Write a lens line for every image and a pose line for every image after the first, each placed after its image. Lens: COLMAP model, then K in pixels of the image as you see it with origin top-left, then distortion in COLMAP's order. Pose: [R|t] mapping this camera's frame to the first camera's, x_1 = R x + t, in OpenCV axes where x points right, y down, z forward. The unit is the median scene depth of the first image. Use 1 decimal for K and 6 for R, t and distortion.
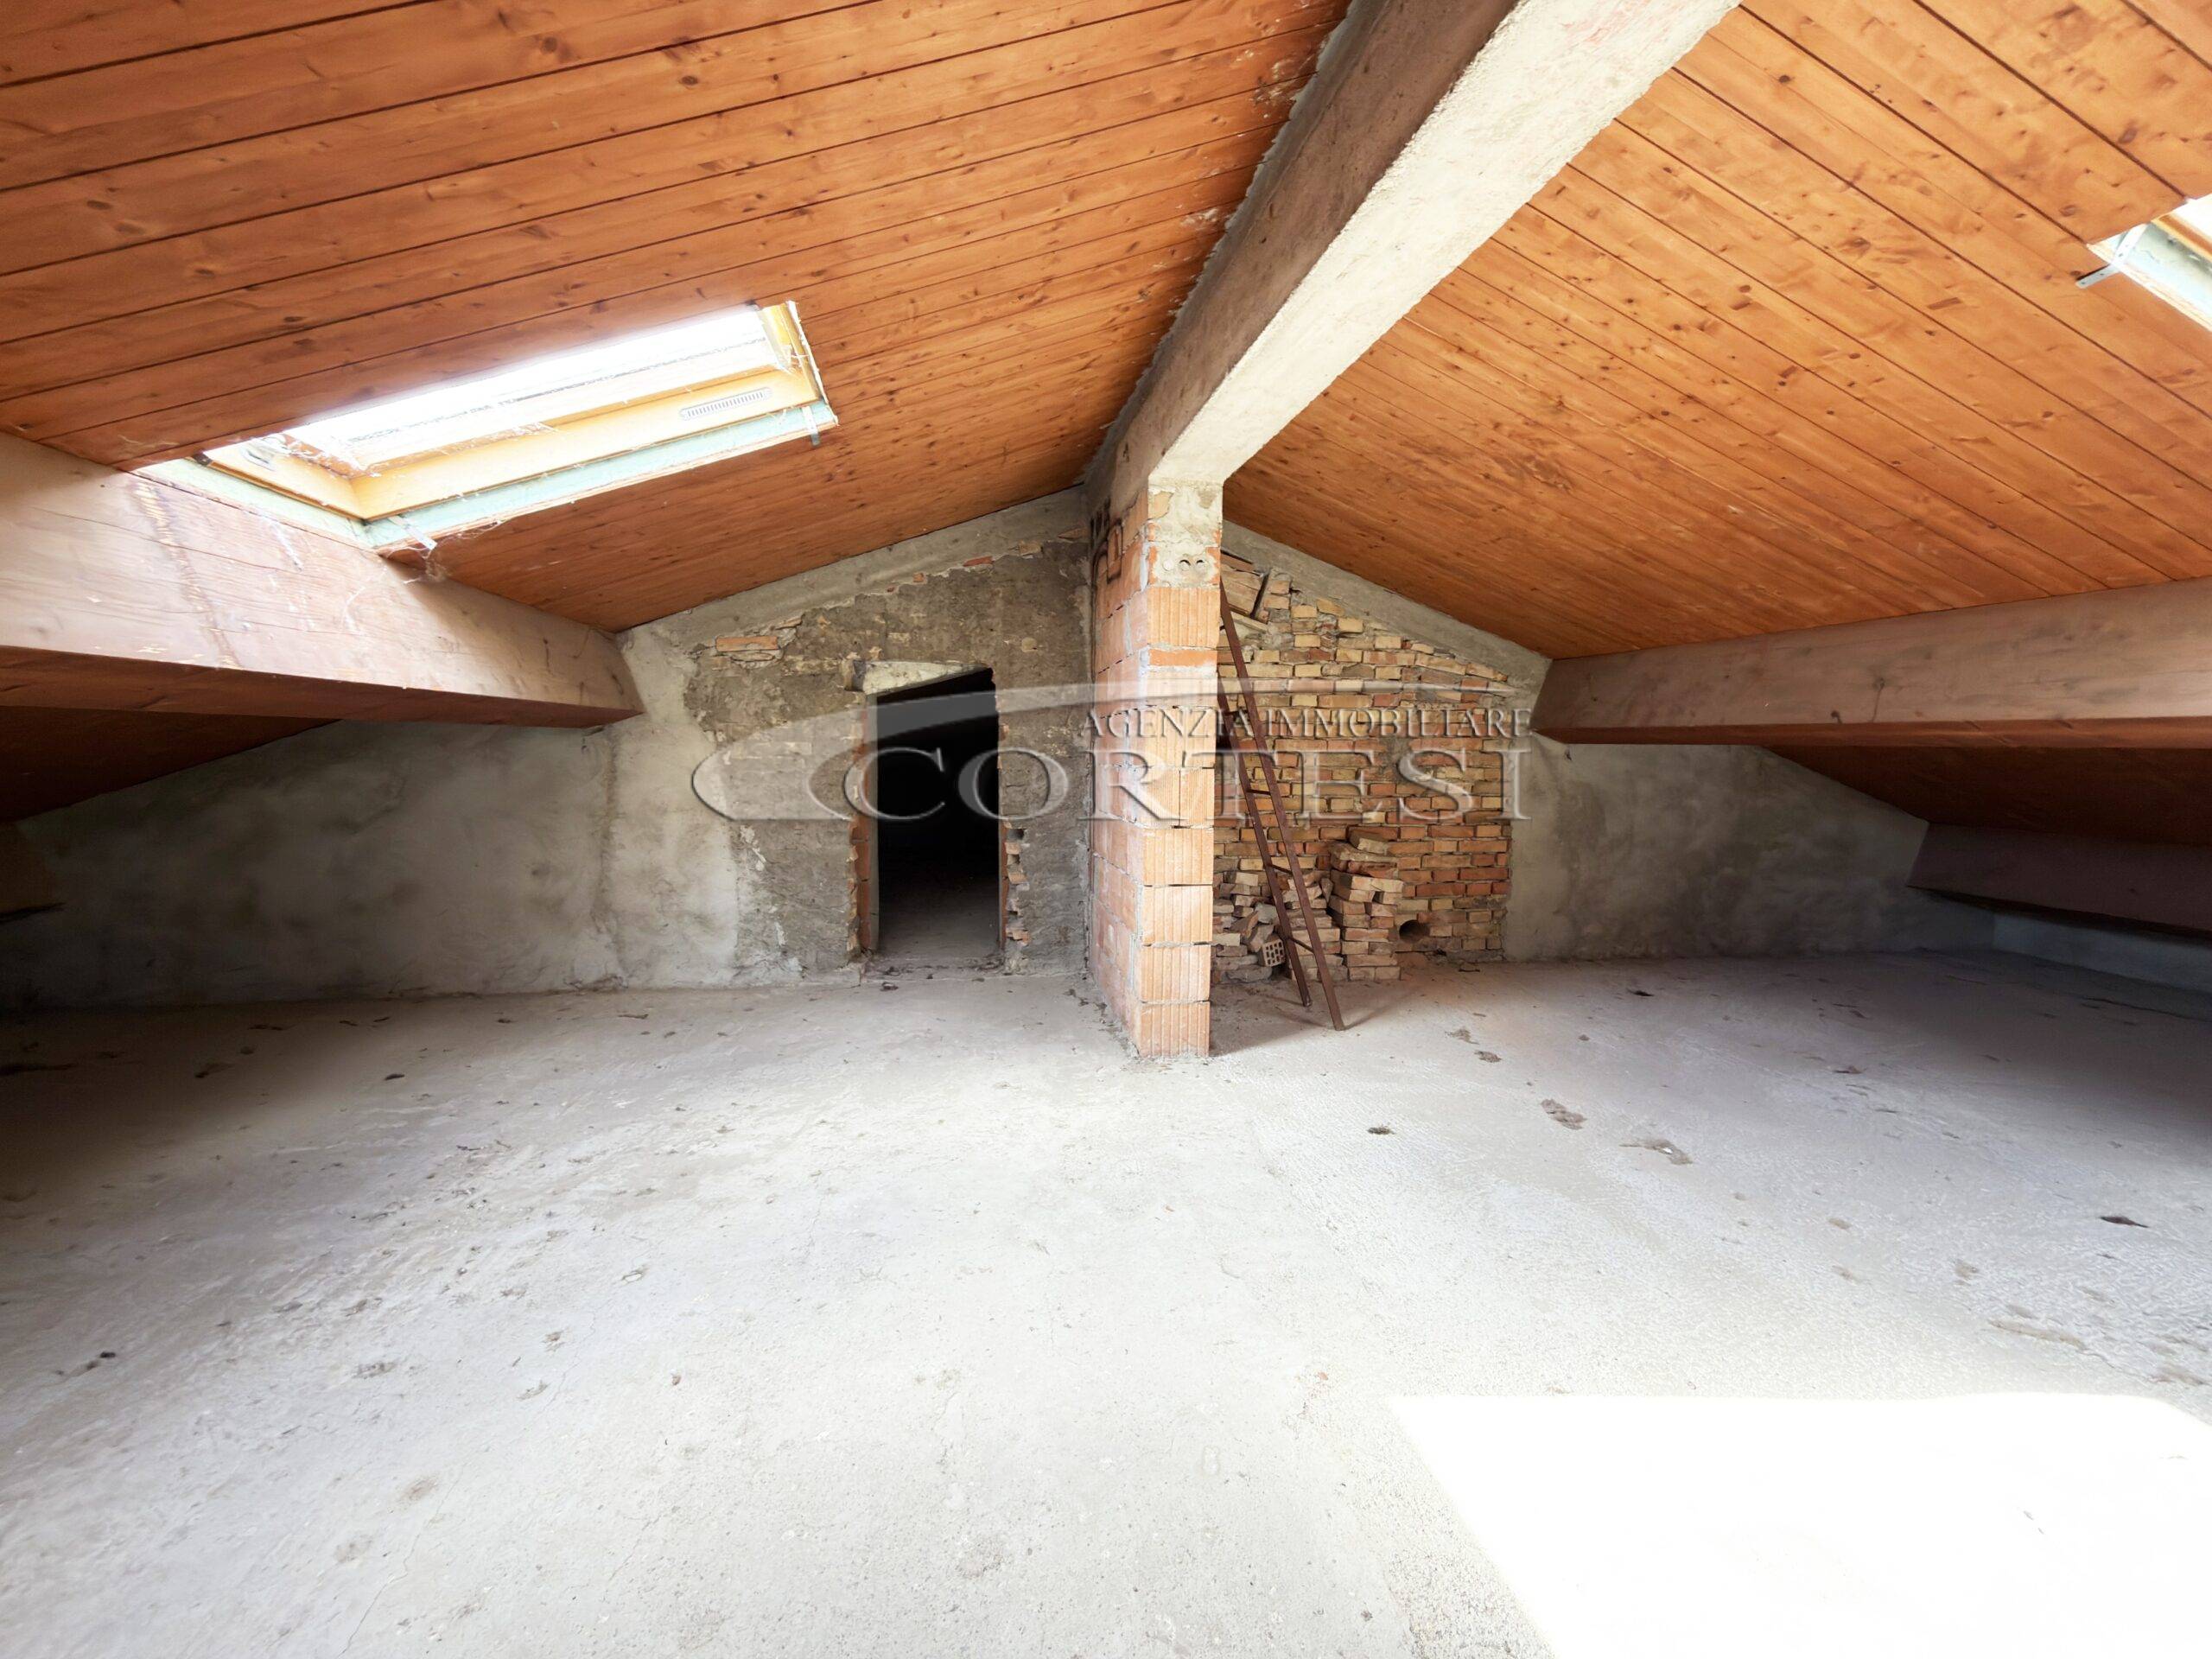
lens RADIAL K [[889.3, 0, 1106.6], [0, 889.3, 829.6], [0, 0, 1]] dist [-0.000562, 0.000097]
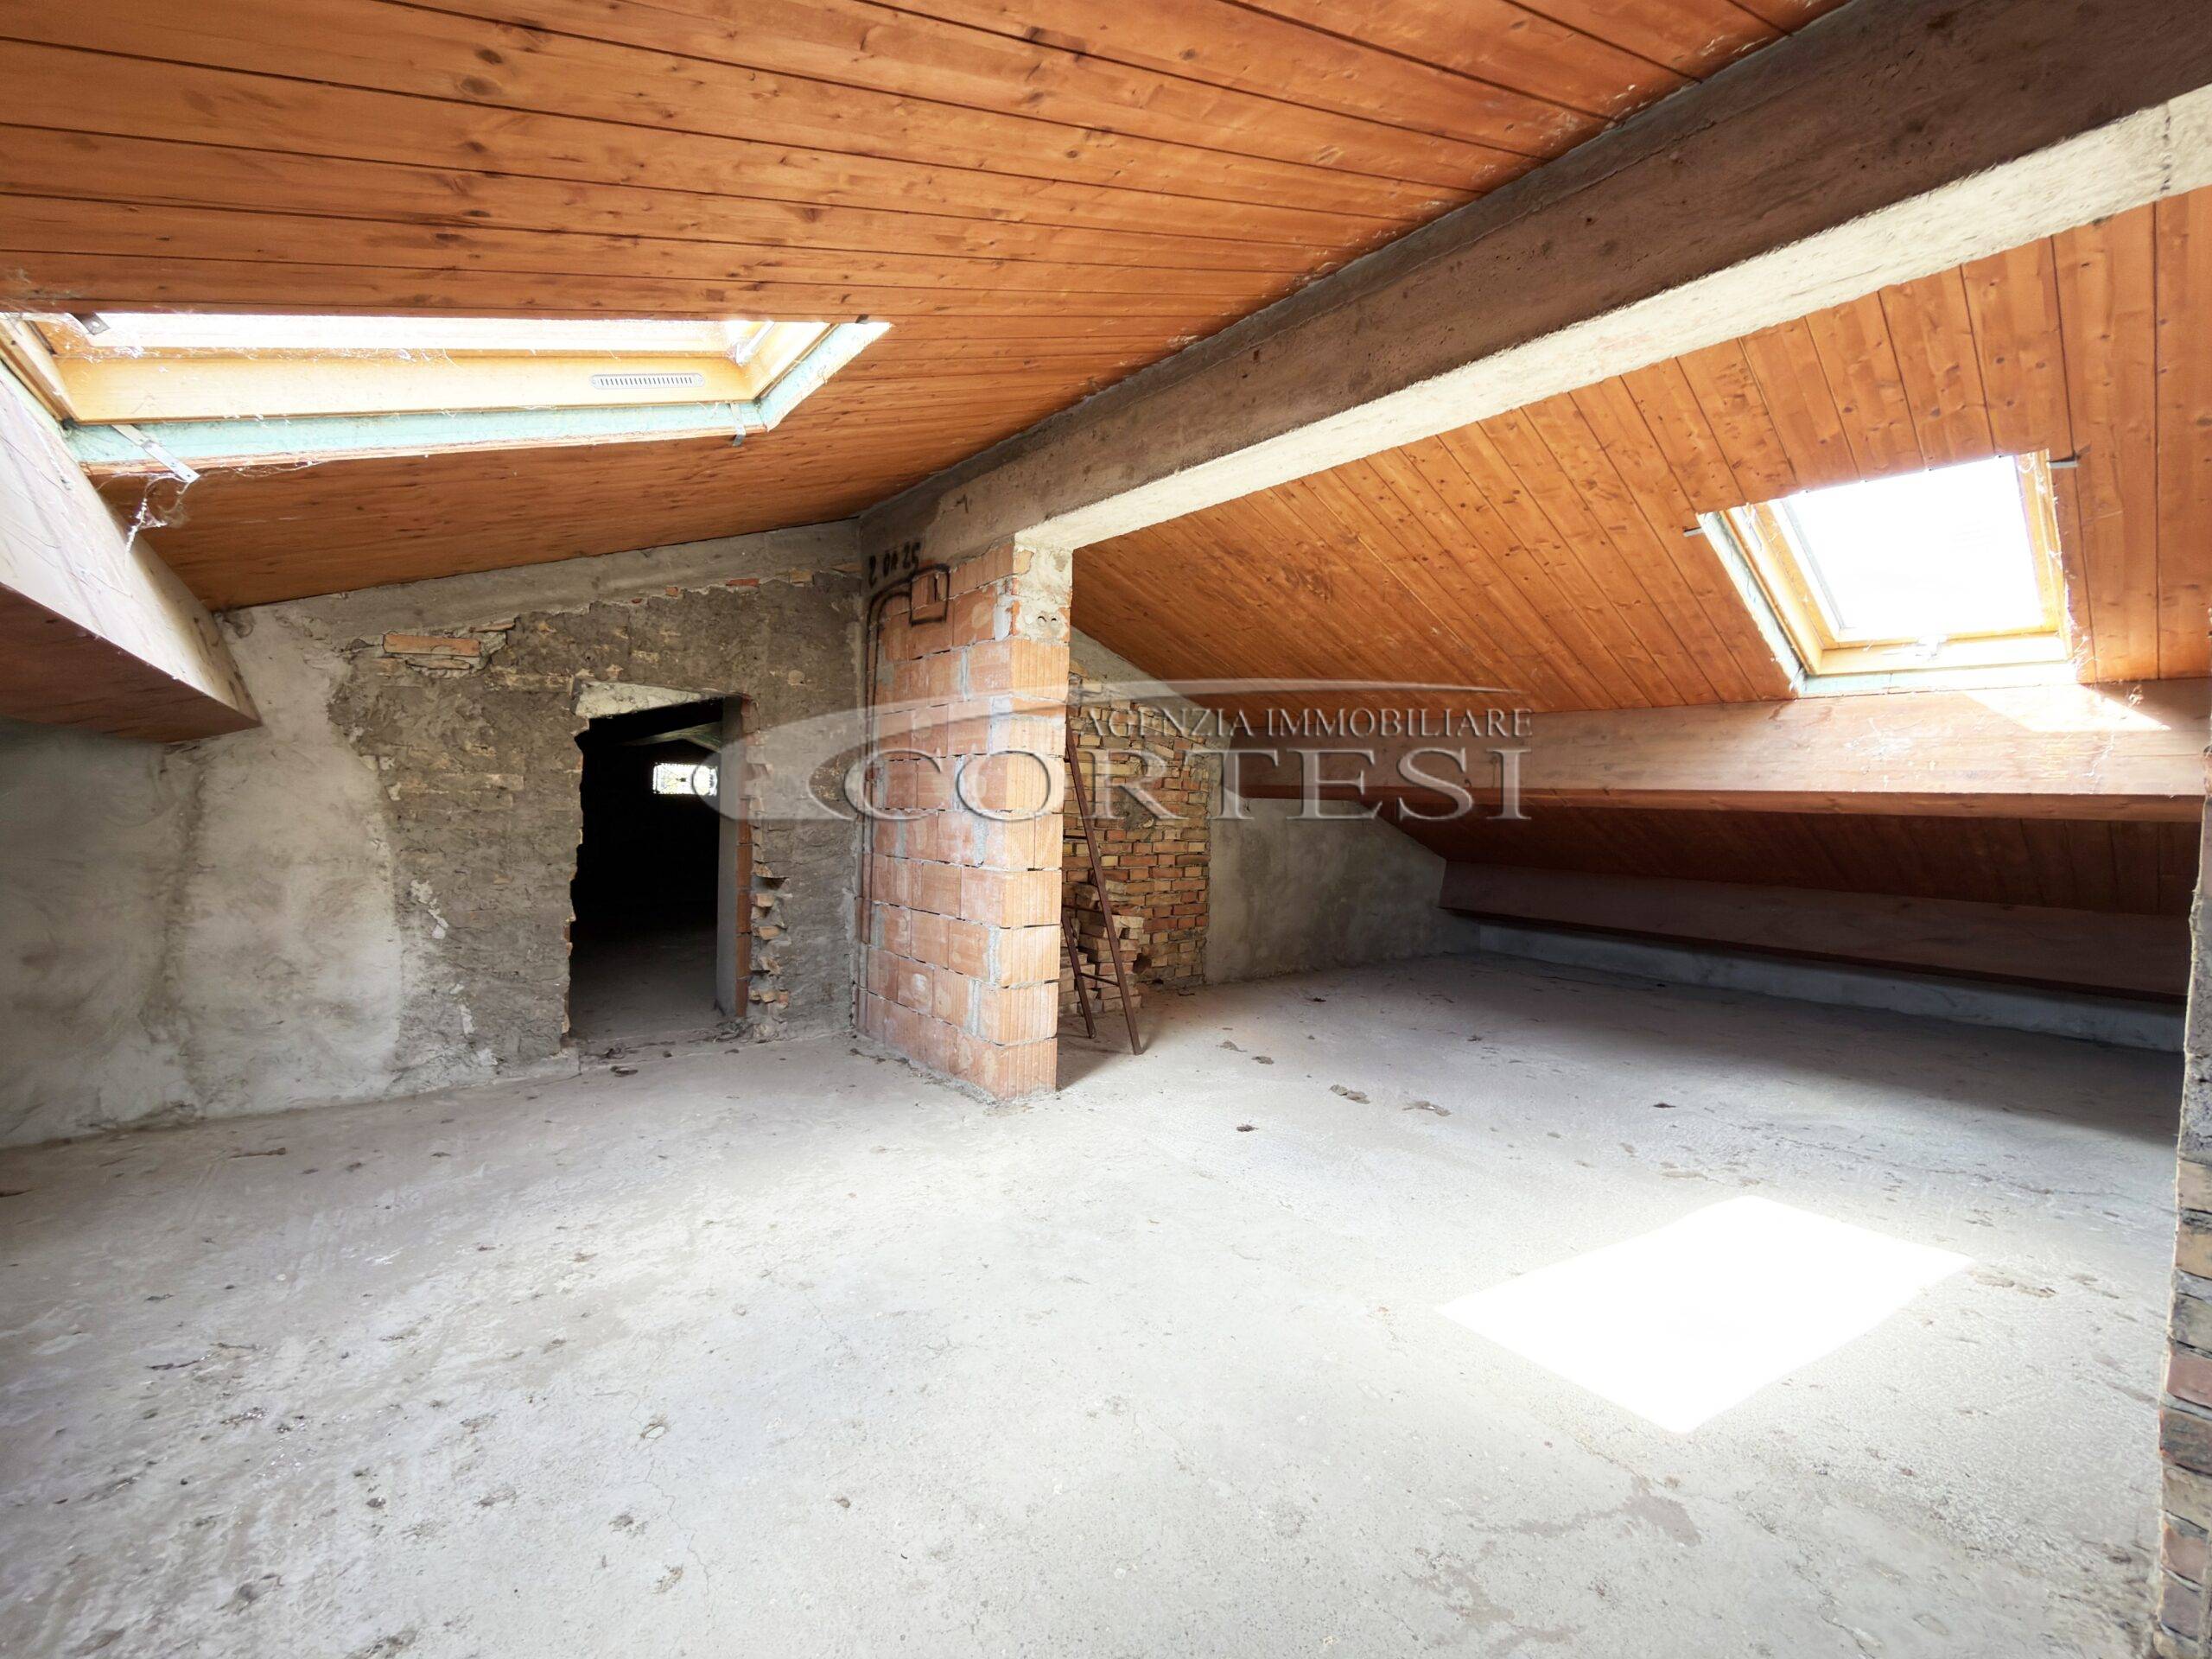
lens RADIAL K [[889.3, 0, 1164.4], [0, 889.3, 826.3], [0, 0, 1]] dist [-0.000562, 0.000097]
pose [[0.869910, 0.006421, 0.493169, -0.231665], [0.022462, 0.998362, -0.052621, 0.003726], [-0.492699, 0.056853, 0.868341, 0.018504]]
